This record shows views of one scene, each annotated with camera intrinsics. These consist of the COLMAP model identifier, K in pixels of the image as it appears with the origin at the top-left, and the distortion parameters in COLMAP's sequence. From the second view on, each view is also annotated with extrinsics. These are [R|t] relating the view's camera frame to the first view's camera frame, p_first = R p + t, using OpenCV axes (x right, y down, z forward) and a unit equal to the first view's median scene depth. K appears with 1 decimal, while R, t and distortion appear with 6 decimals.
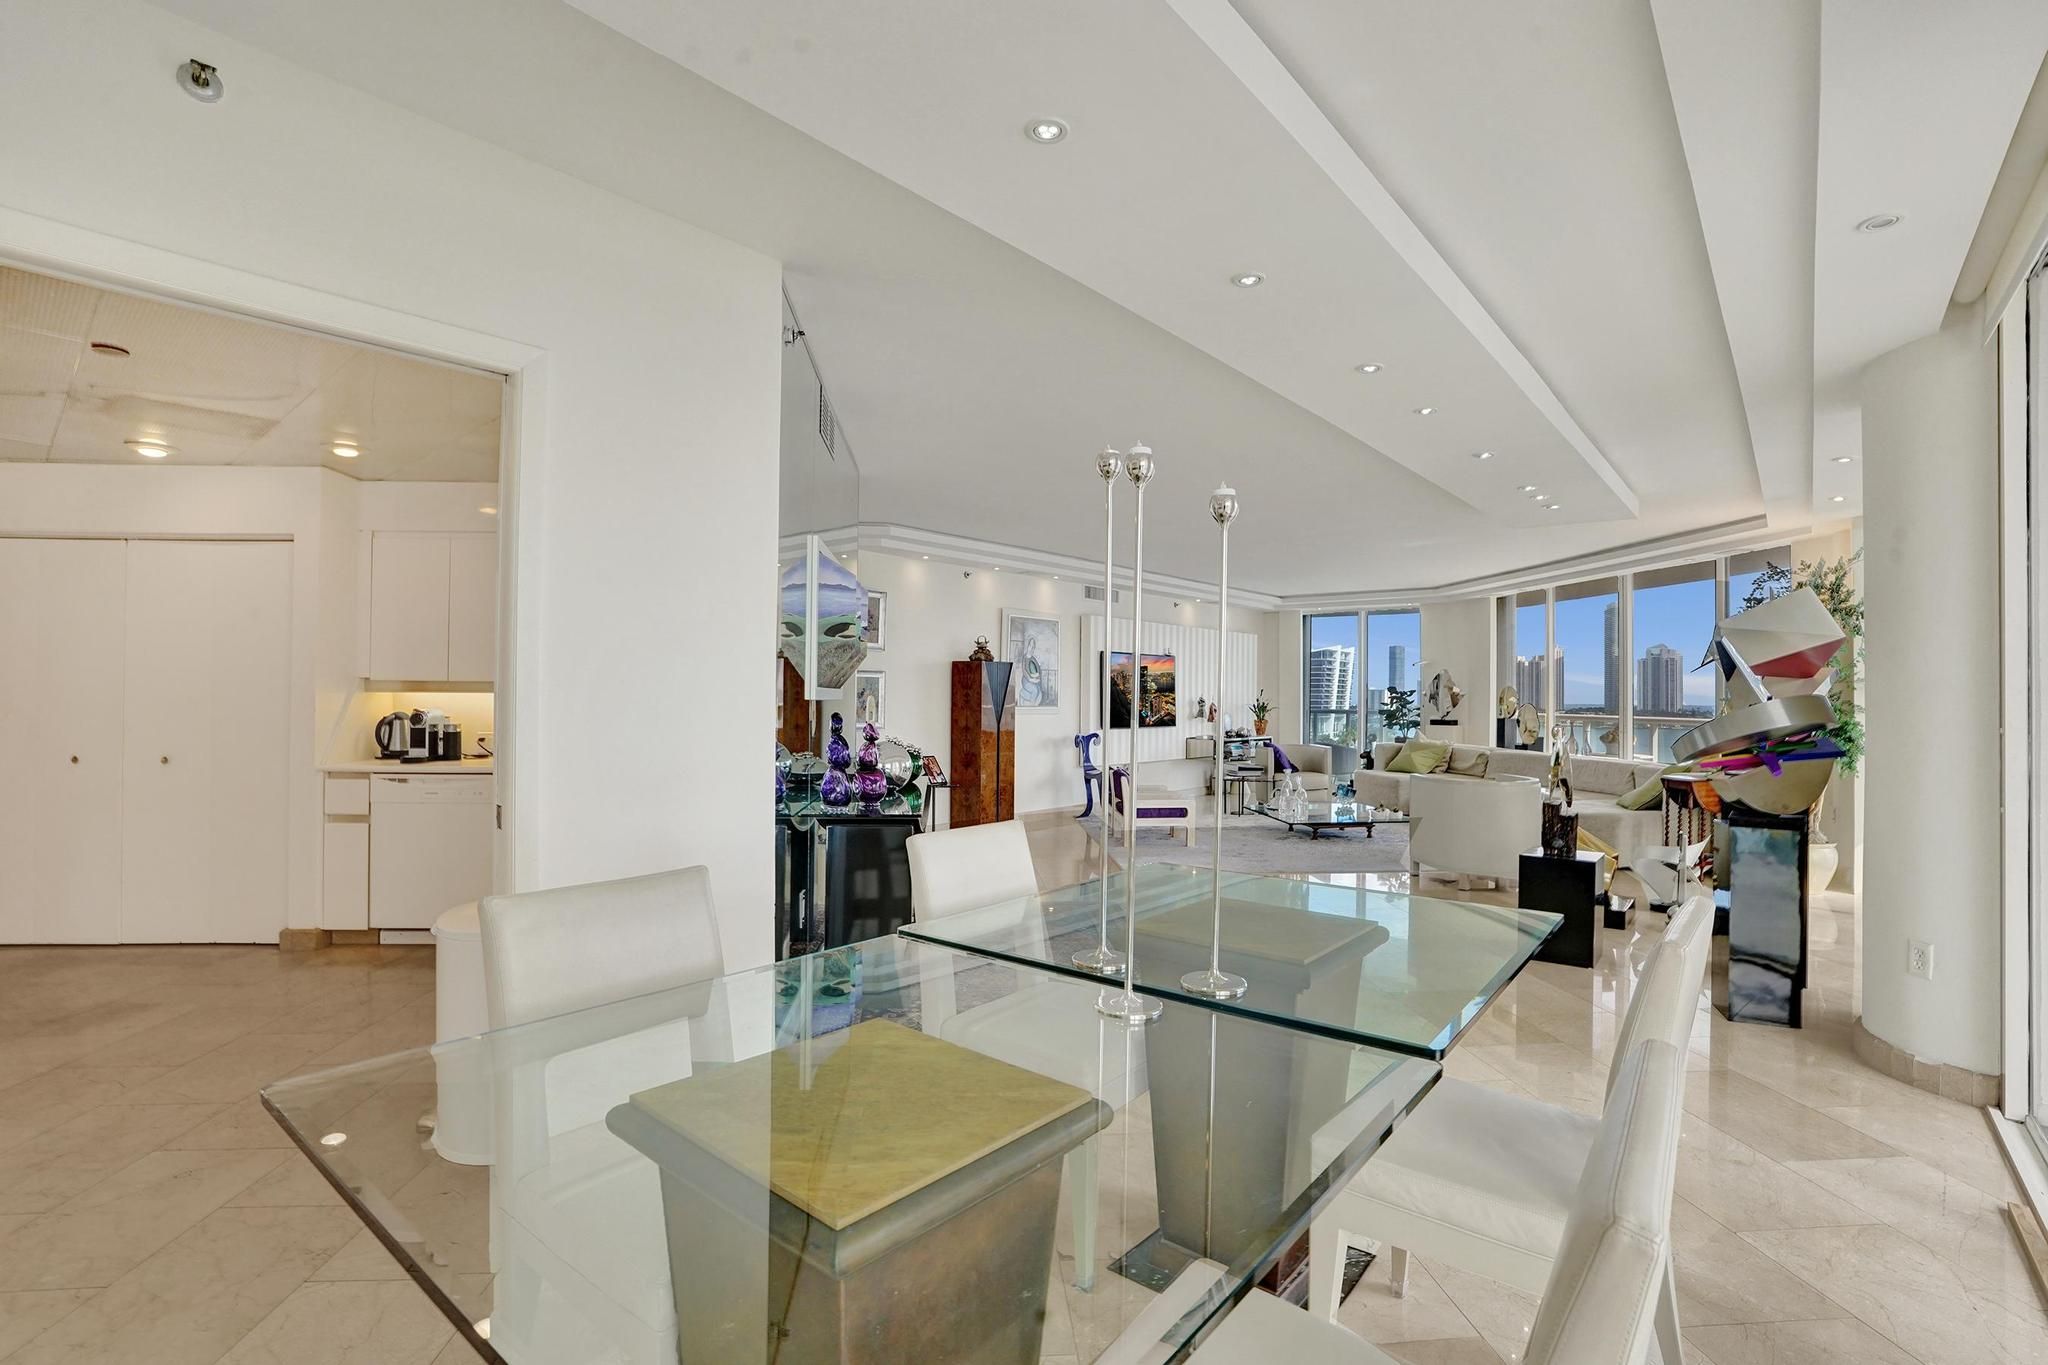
lens RADIAL K [[959.8, 0, 1024.0], [0, 959.8, 682.5], [0, 0, 1]] dist [-0.064179, 0.024378]
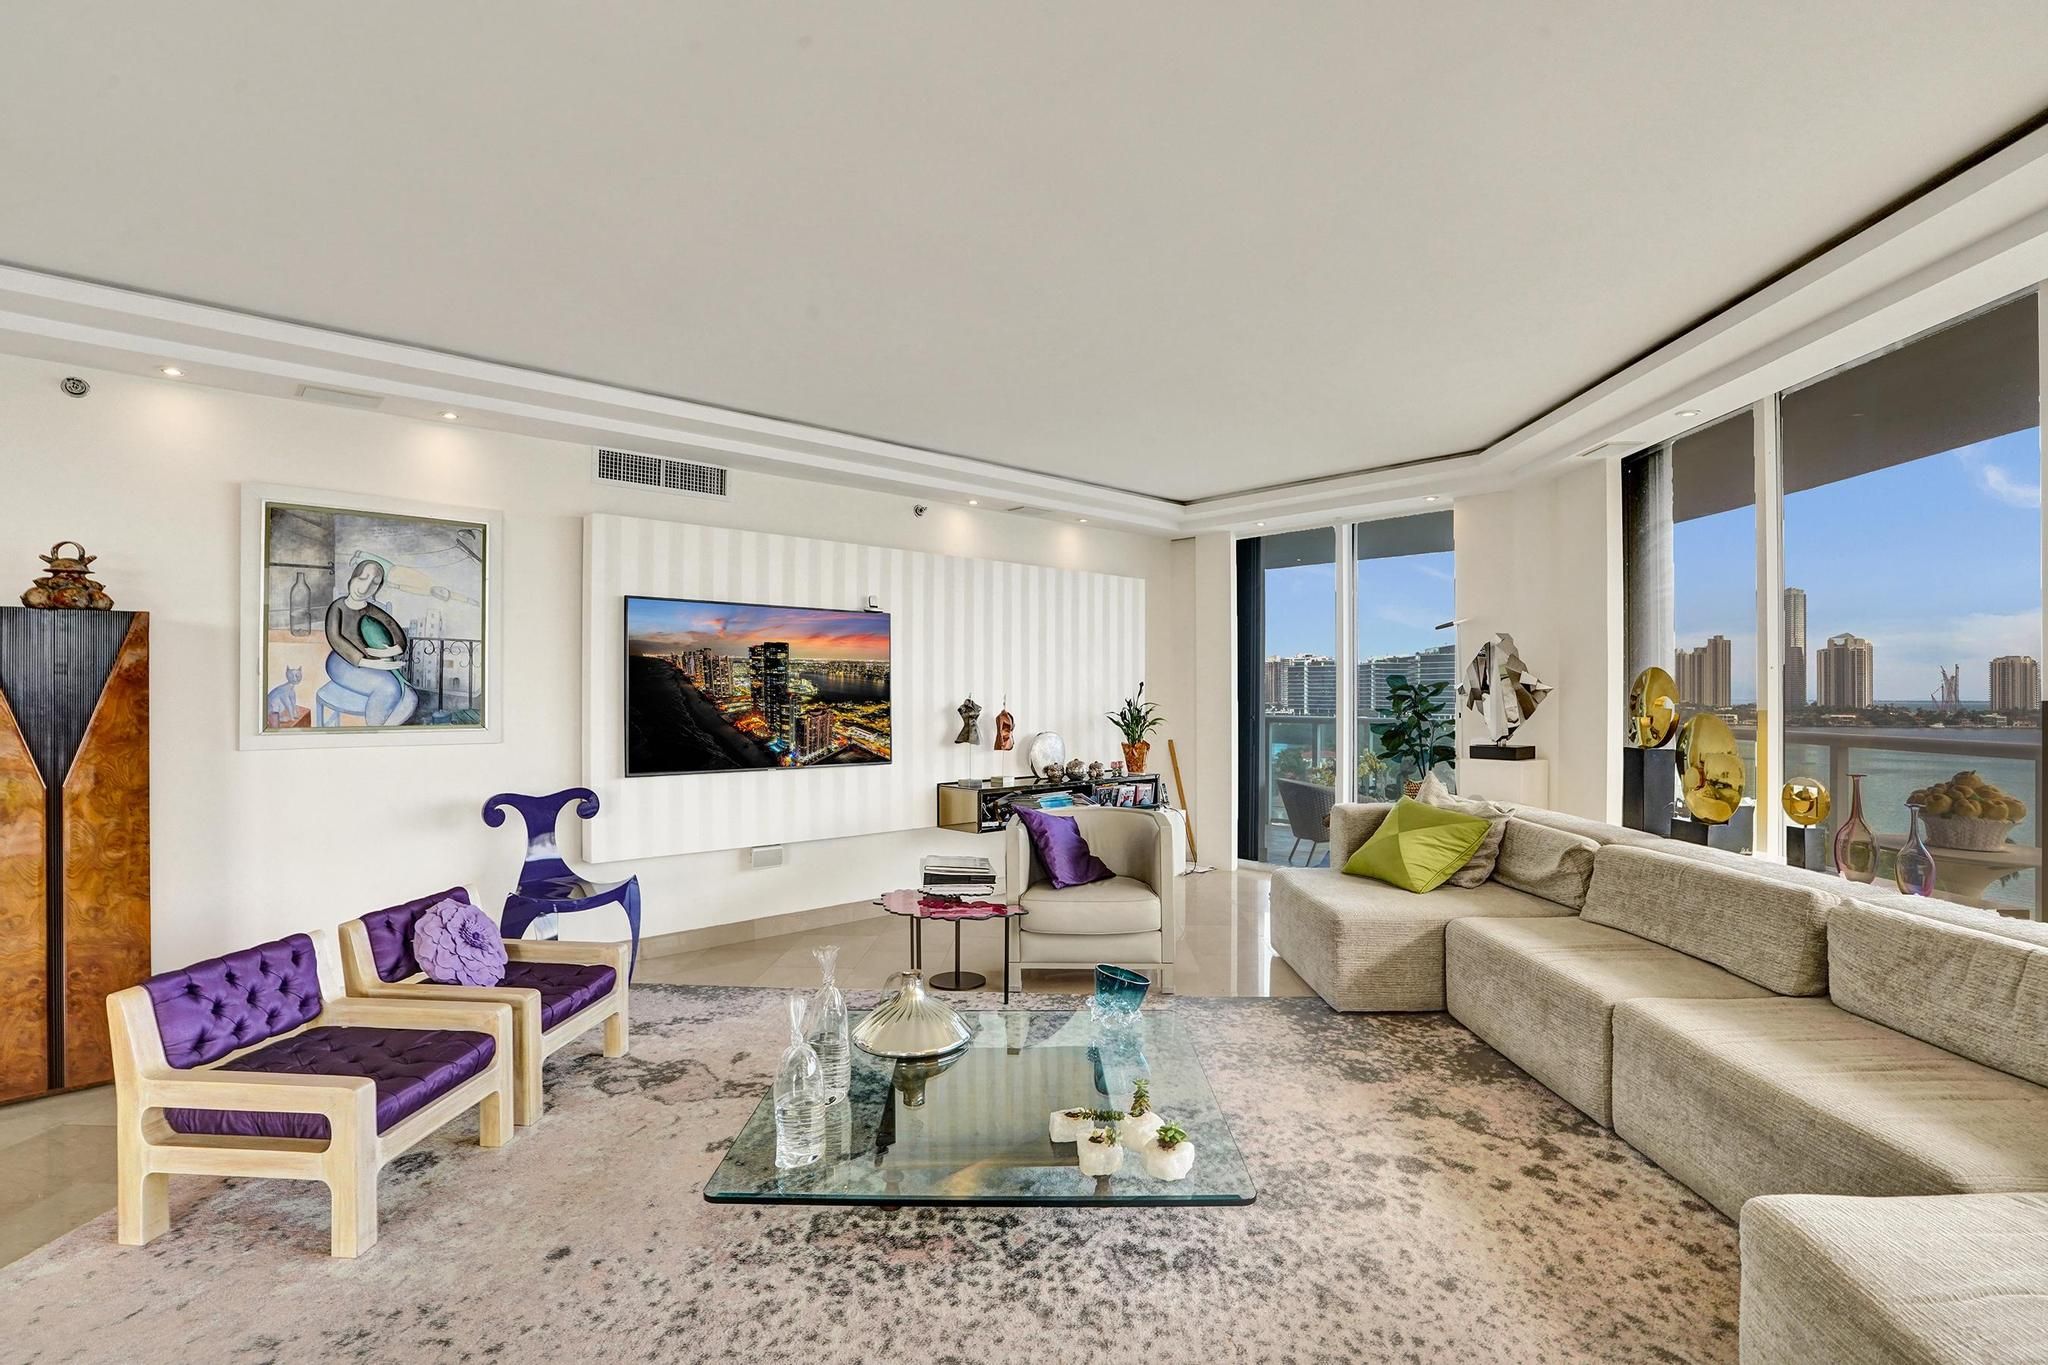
lens RADIAL K [[960.2, 0, 1013.9], [0, 960.2, 686.7], [0, 0, 1]] dist [-0.066206, 0.025717]
pose [[0.990451, -0.008371, -0.137611, 0.323569], [0.009117, 0.999947, 0.004788, 0.007999], [0.137563, -0.005996, 0.990475, 0.618509]]
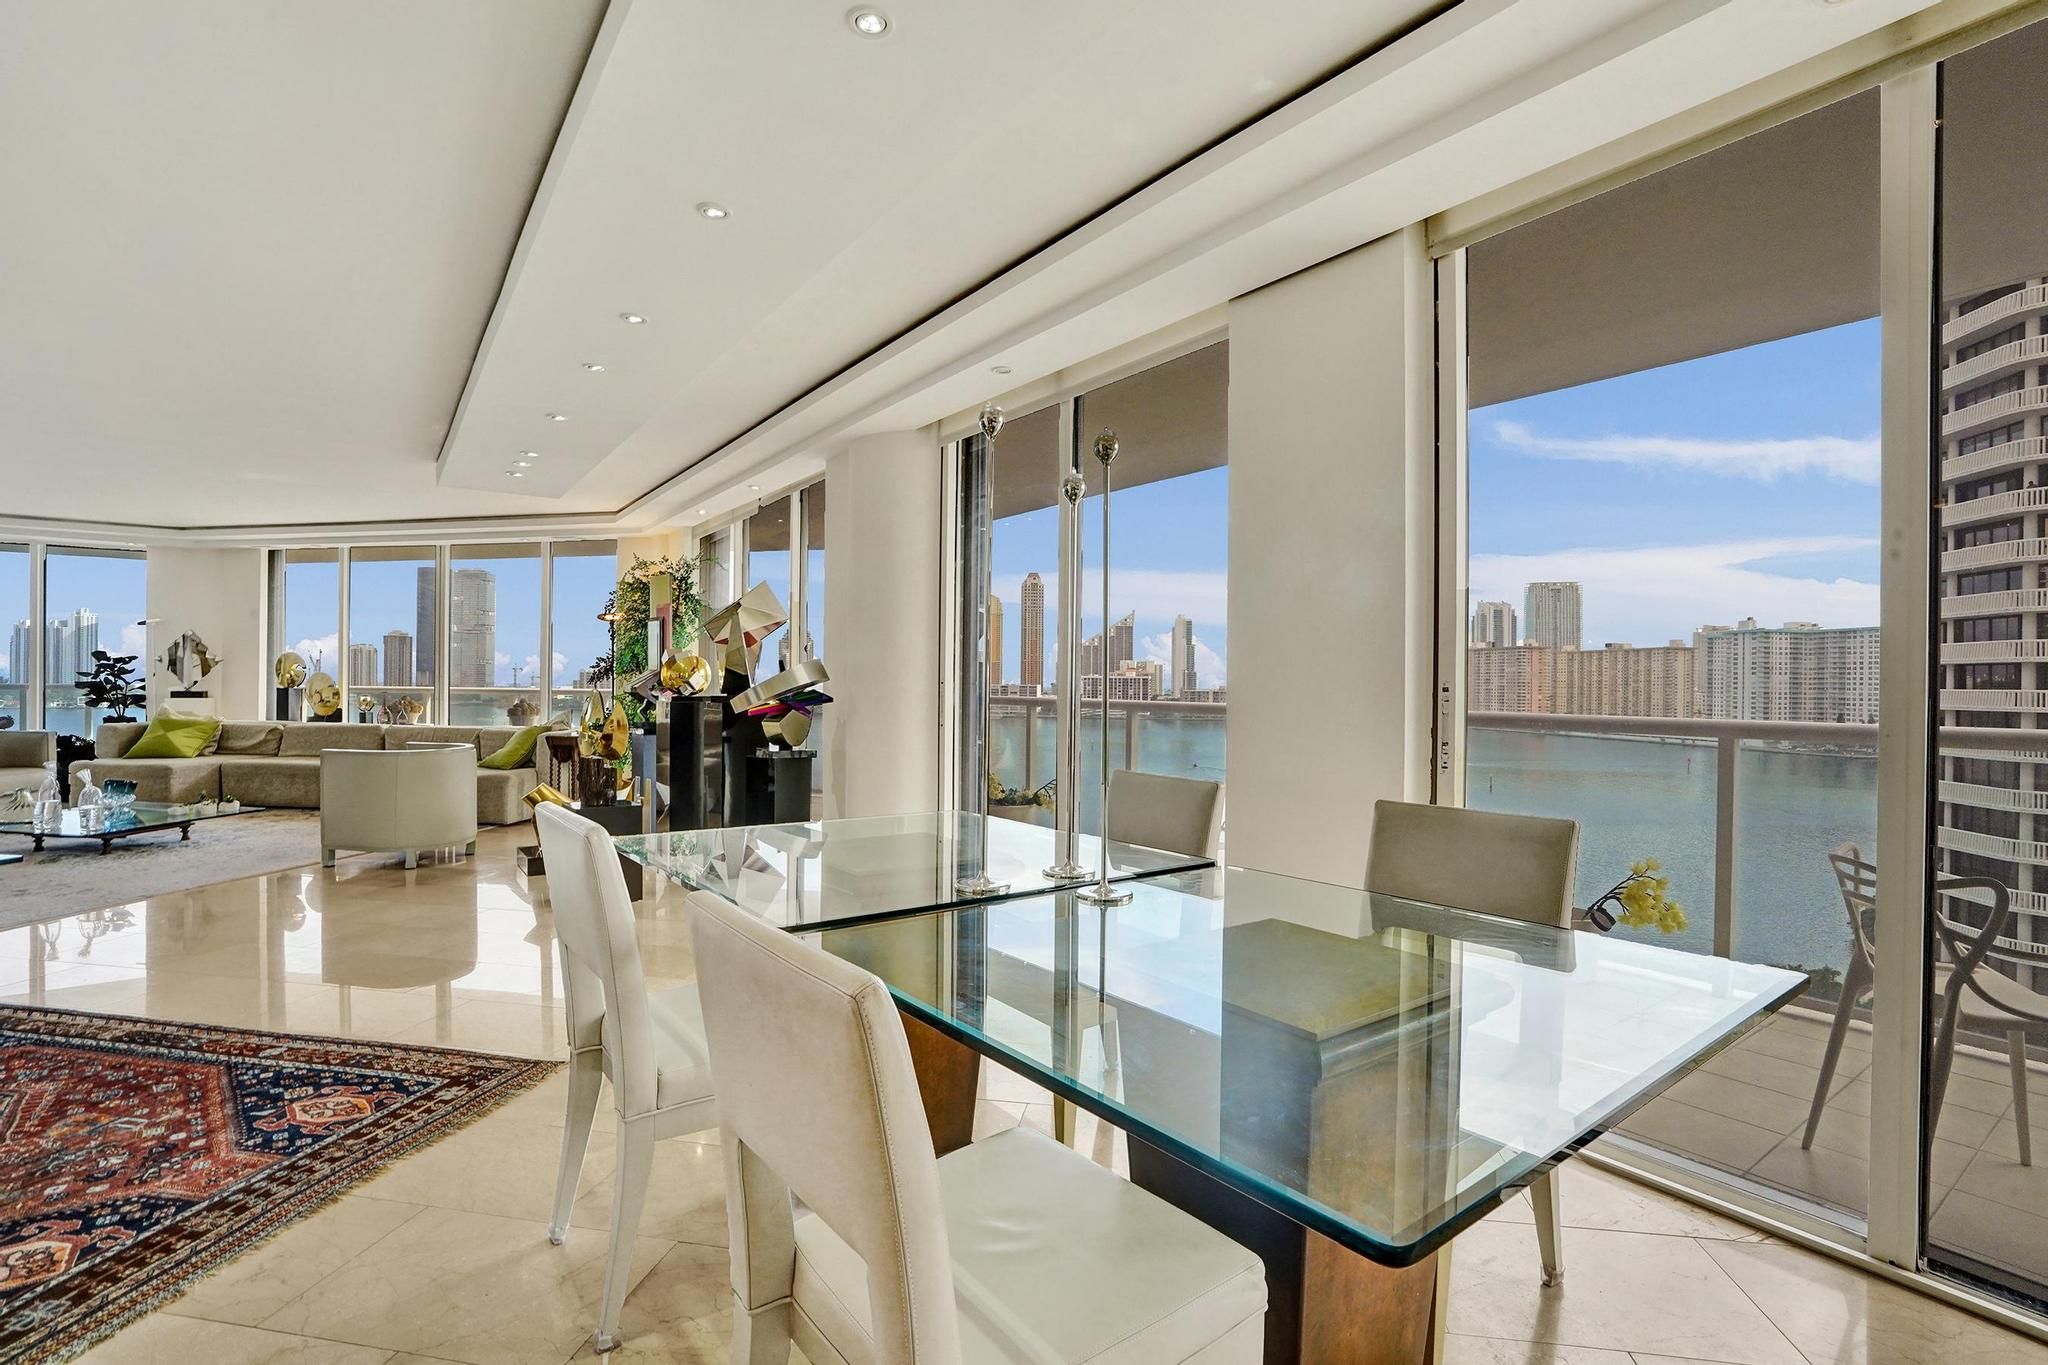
lens RADIAL K [[959.8, 0, 1024.0], [0, 959.8, 682.5], [0, 0, 1]] dist [-0.064179, 0.024378]
pose [[0.257301, -0.007162, 0.966305, -0.163963], [-0.018027, 0.999763, 0.012210, 0.010547], [-0.966163, -0.020562, 0.257111, 0.122494]]
